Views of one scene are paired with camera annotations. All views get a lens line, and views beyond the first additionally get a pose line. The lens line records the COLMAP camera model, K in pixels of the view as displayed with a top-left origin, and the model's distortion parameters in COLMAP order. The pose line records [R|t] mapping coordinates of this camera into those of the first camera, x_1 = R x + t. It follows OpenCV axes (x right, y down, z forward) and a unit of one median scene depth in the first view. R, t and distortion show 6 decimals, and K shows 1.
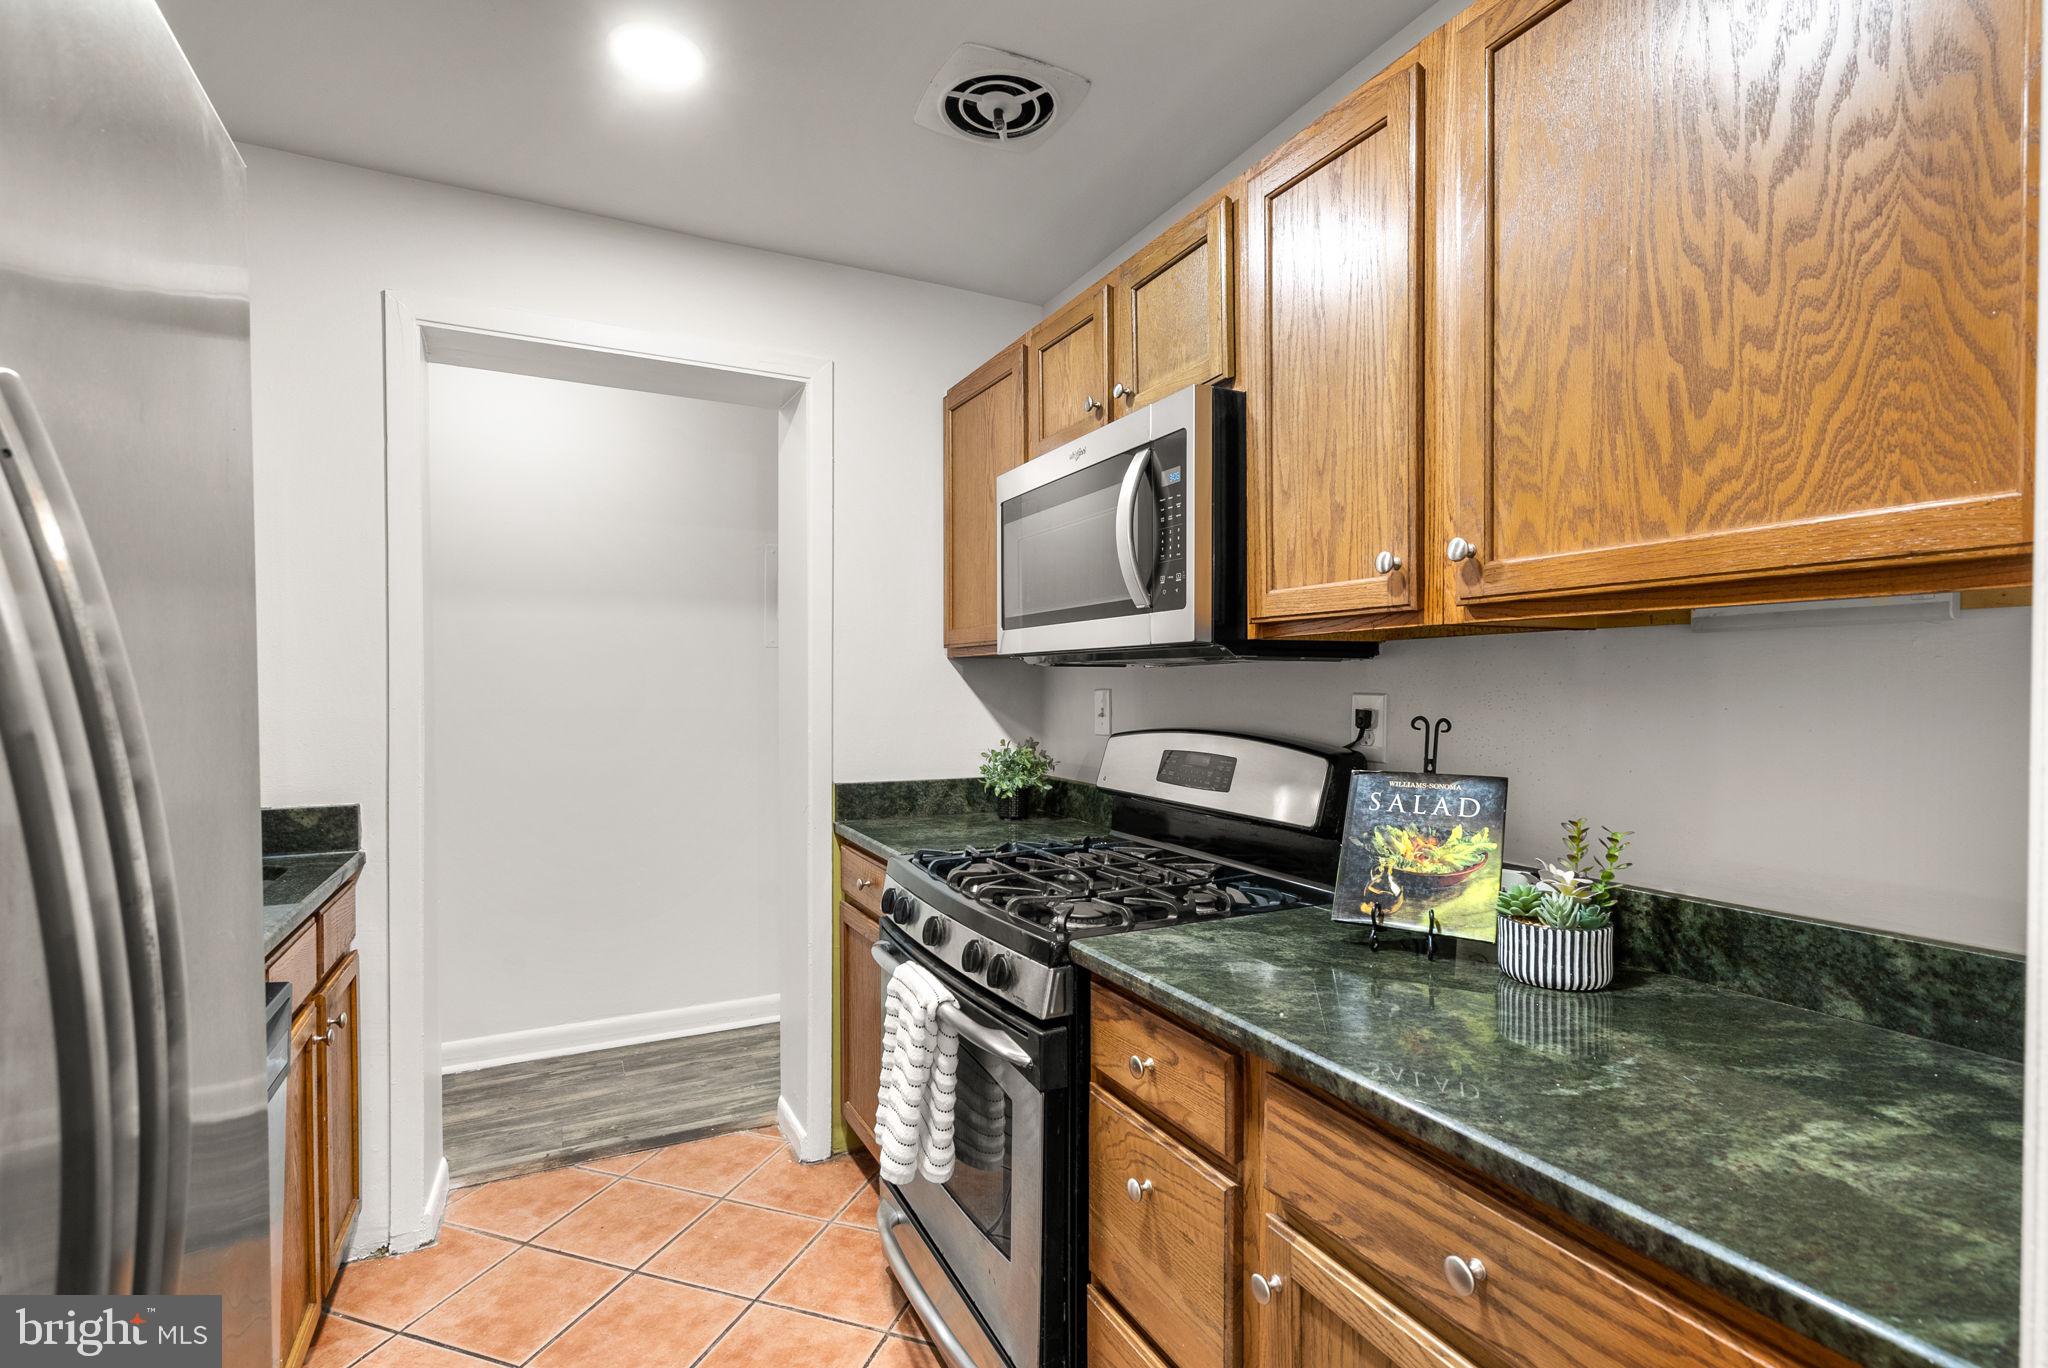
lens RADIAL K [[937.4, 0, 1021.8], [0, 937.4, 700.1], [0, 0, 1]] dist [-0.002843, 0.001943]
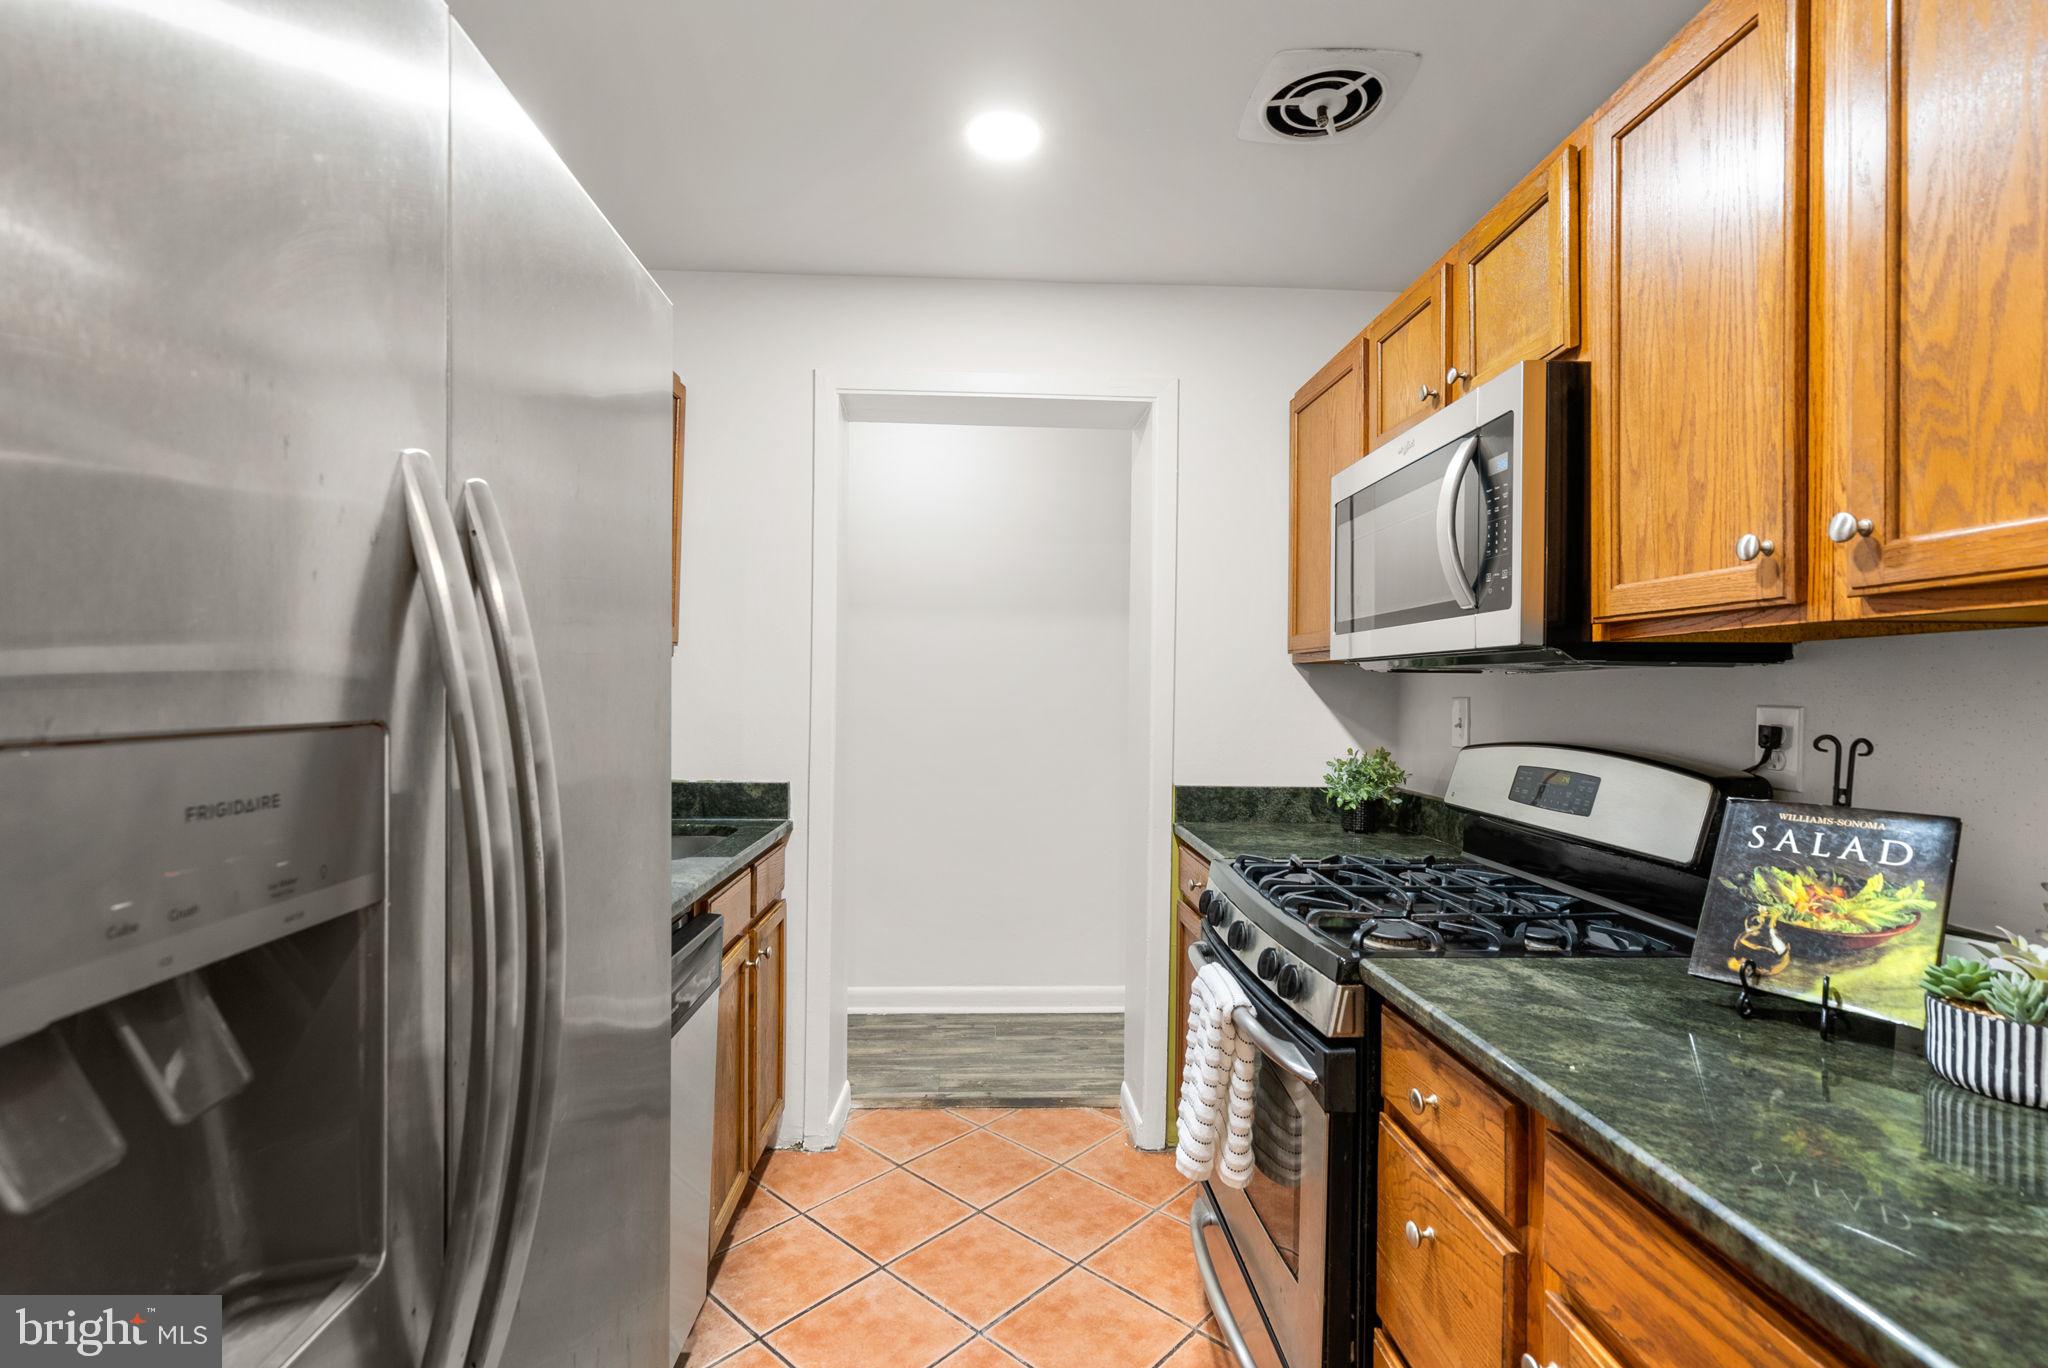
lens RADIAL K [[932.2, 0, 1022.5], [0, 932.2, 688.7], [0, 0, 1]] dist [-0.004675, 0.003833]
pose [[0.912132, 0.009047, -0.409796, 0.100143], [-0.016581, 0.999752, -0.014835, 0.000812], [0.409560, 0.020326, 0.912057, -0.009629]]
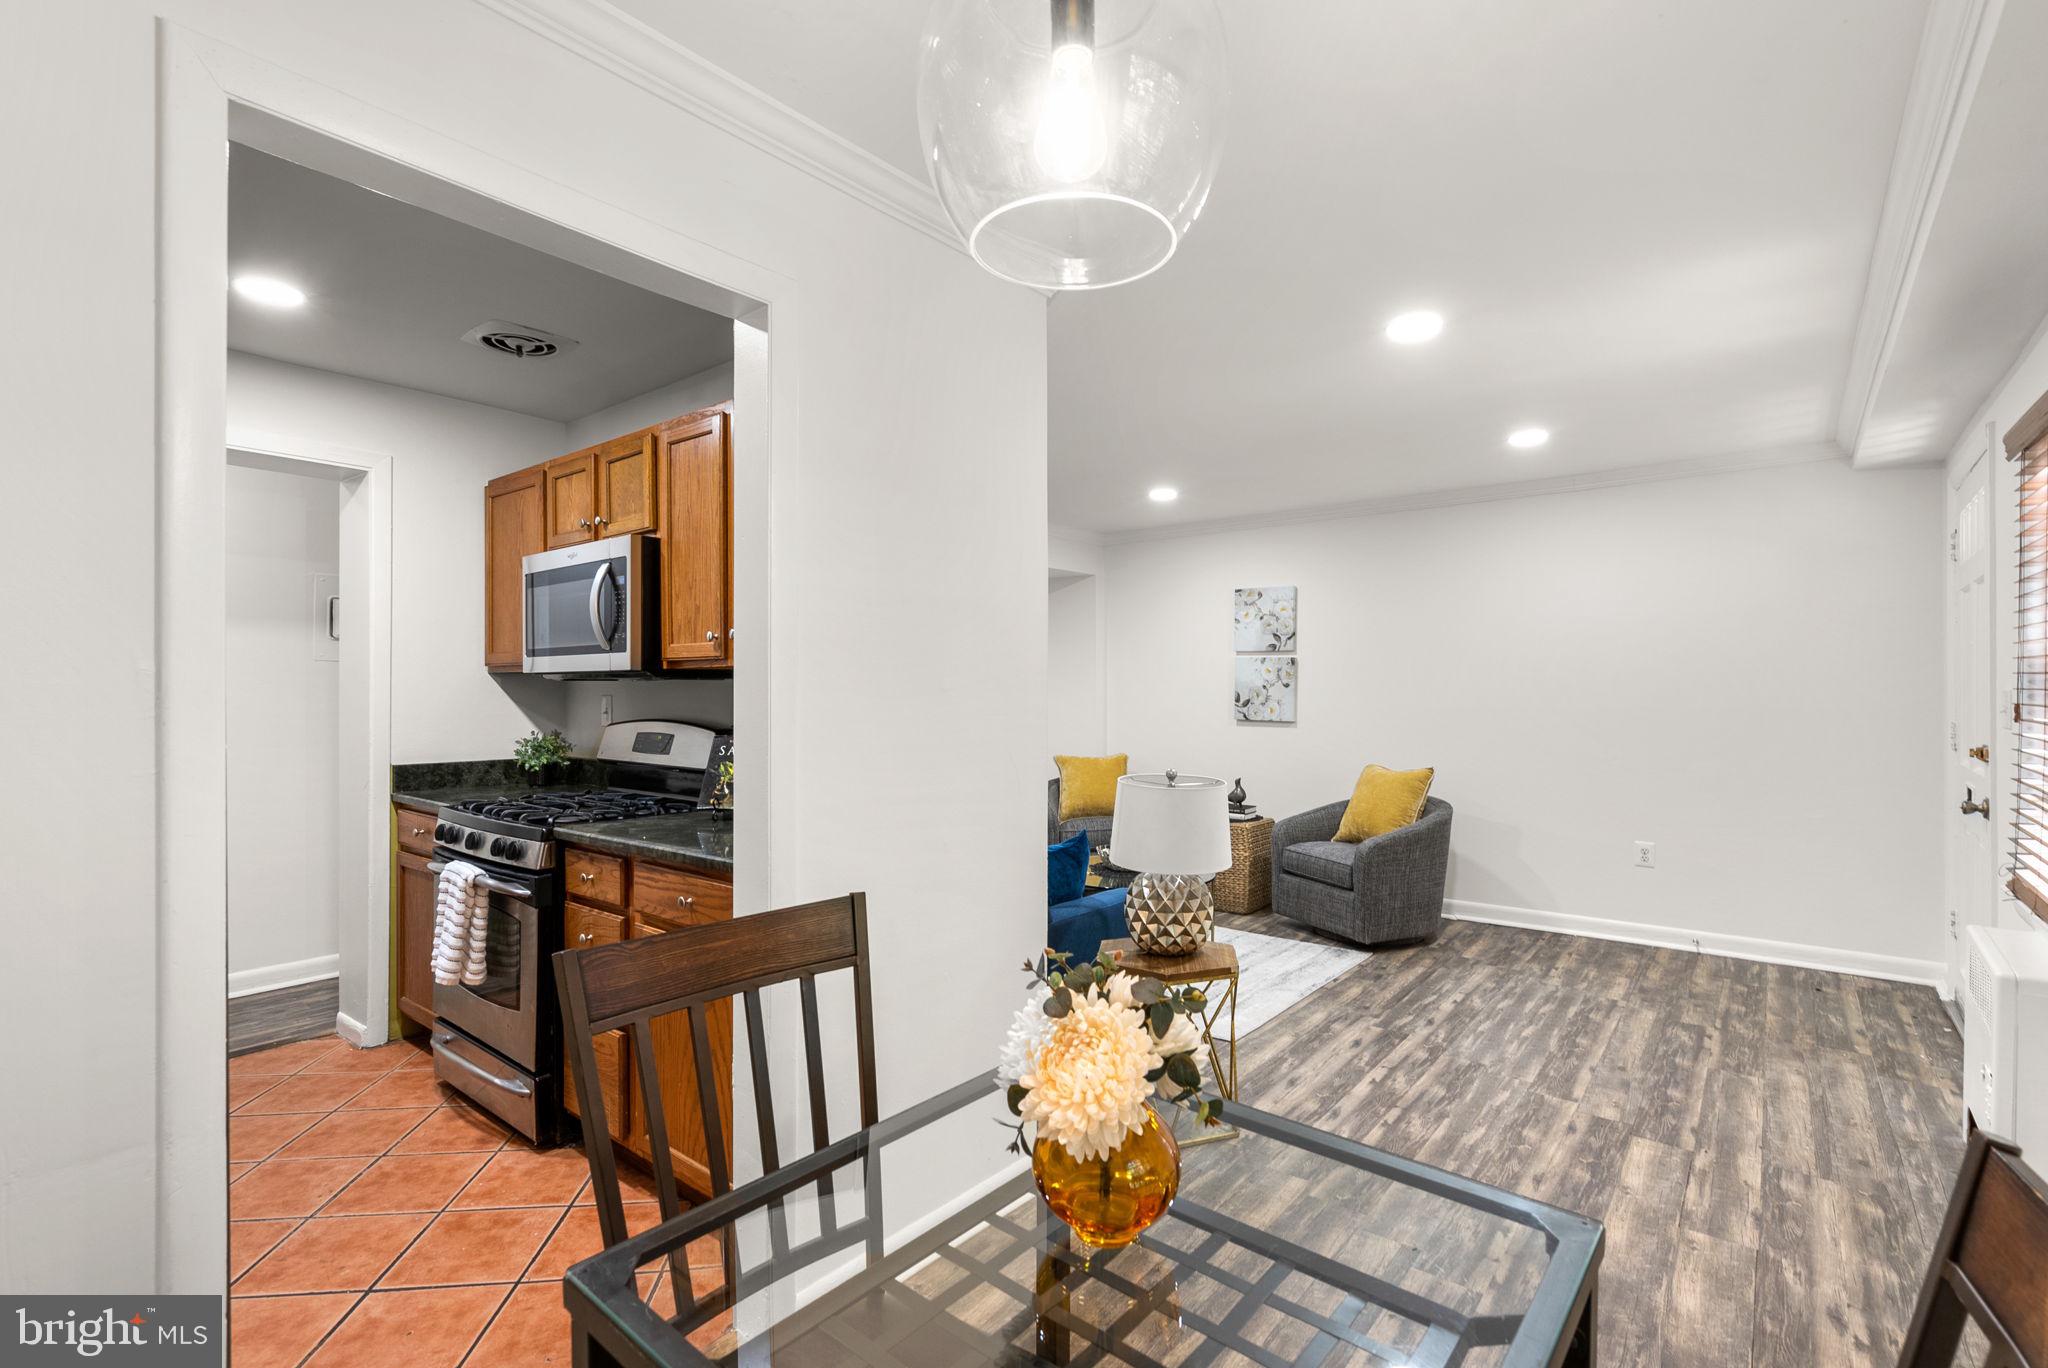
lens RADIAL K [[932.2, 0, 1022.5], [0, 932.2, 688.7], [0, 0, 1]] dist [-0.004675, 0.003833]
pose [[0.910305, -0.000492, 0.413937, 0.109755], [0.007777, 0.999843, -0.015915, 0.009780], [-0.413864, 0.017706, 0.910166, -0.905704]]
